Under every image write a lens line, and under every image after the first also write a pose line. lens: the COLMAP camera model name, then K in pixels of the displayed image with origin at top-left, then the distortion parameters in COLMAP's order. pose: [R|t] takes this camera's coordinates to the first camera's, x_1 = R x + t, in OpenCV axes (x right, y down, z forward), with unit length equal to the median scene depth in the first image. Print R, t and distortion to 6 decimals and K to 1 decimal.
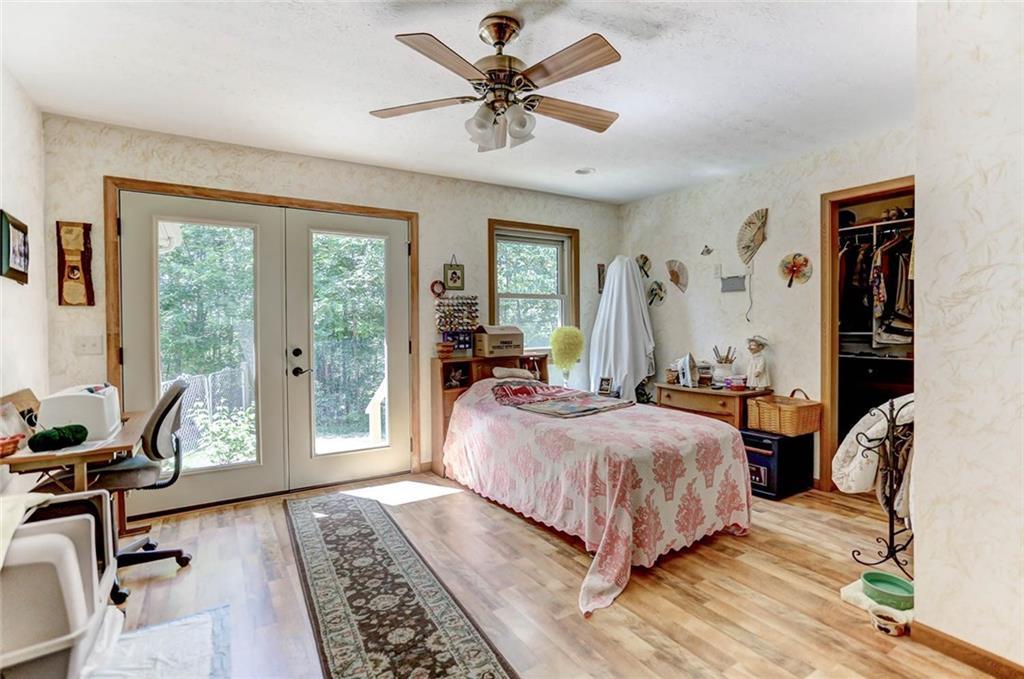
lens RADIAL K [[503.3, 0, 515.1], [0, 503.3, 332.8], [0, 0, 1]] dist [-0.014307, 0.001842]
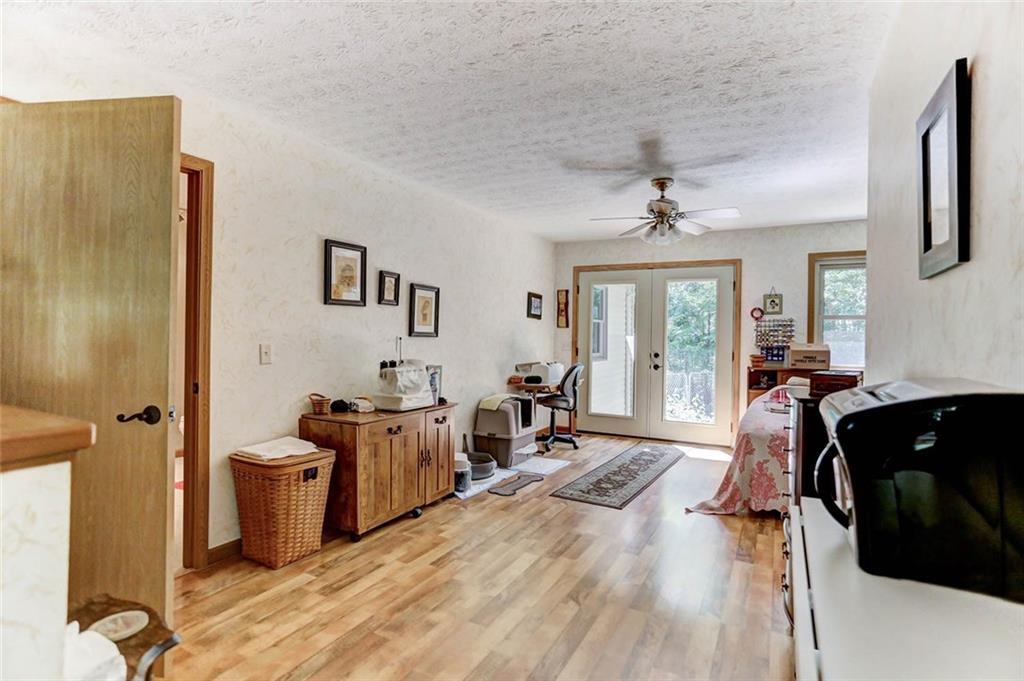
lens RADIAL K [[503.3, 0, 512.6], [0, 503.3, 335.8], [0, 0, 1]] dist [-0.014307, 0.001842]
pose [[0.485925, 0.017758, -0.873820, 0.781213], [-0.034939, 0.999389, 0.000880, -0.010170], [0.873302, 0.030102, 0.486248, -0.220801]]
